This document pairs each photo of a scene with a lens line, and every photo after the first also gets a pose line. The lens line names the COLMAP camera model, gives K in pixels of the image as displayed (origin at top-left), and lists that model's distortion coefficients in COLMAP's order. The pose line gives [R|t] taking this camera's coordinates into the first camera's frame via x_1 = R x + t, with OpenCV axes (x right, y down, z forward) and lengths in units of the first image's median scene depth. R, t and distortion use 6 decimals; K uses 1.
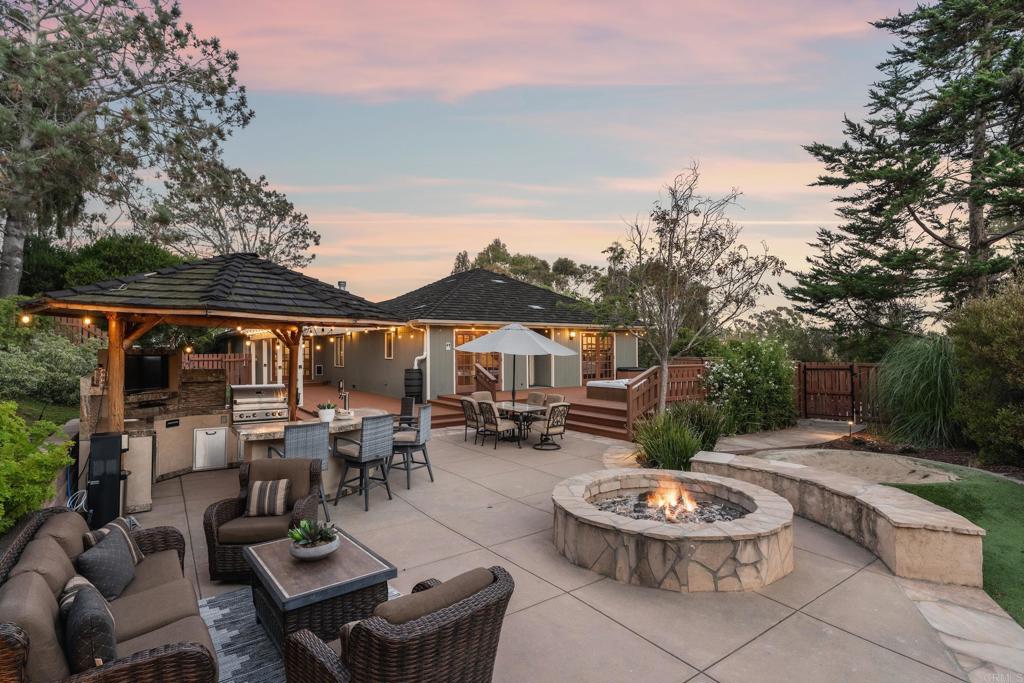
lens RADIAL K [[499.6, 0, 507.6], [0, 499.6, 340.5], [0, 0, 1]] dist [-0.000904, -0.000587]
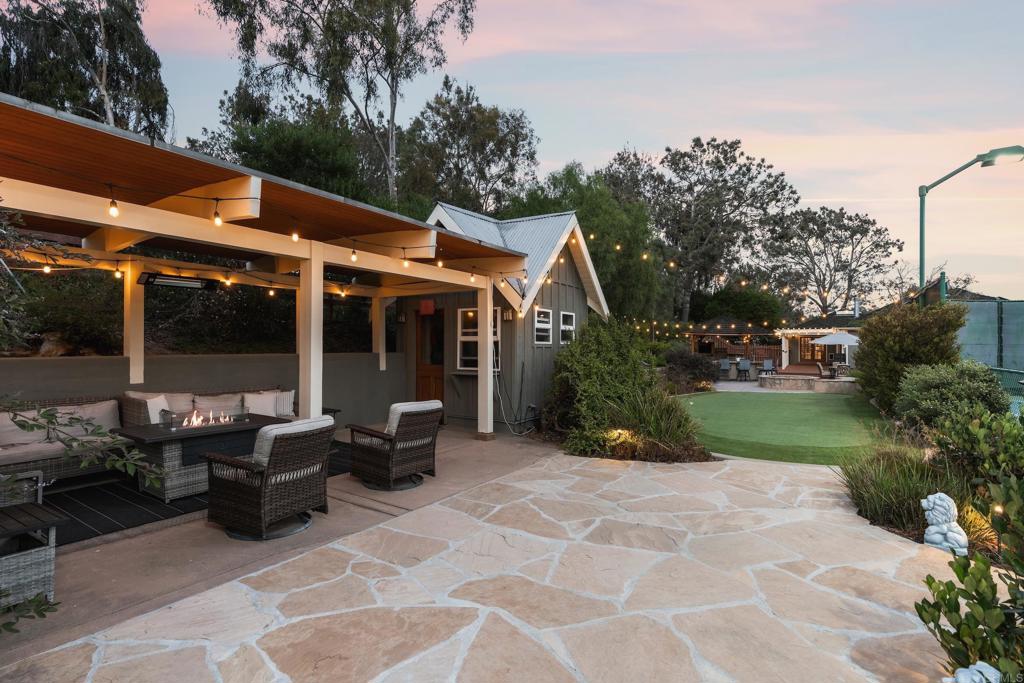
lens RADIAL K [[499.6, 0, 506.6], [0, 499.6, 340.7], [0, 0, 1]] dist [-0.000904, -0.000587]
pose [[0.402740, 0.000659, -0.915314, 0.867229], [0.005776, 0.999978, 0.003261, -0.003862], [0.915296, -0.006600, 0.402728, -0.767539]]
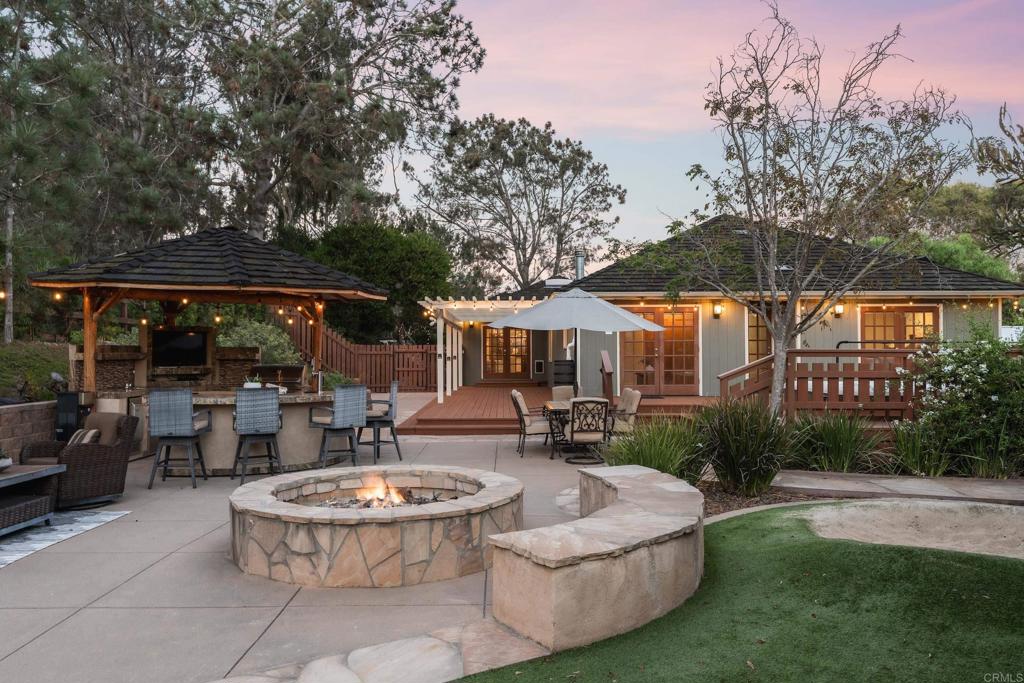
lens RADIAL K [[740.1, 0, 515.7], [0, 740.1, 341.6], [0, 0, 1]] dist [0.009274, 0.002592]
pose [[0.824912, -0.004515, -0.565243, 0.317130], [0.007570, 0.999967, 0.003061, 0.021408], [0.565210, -0.006804, 0.824919, 0.043084]]
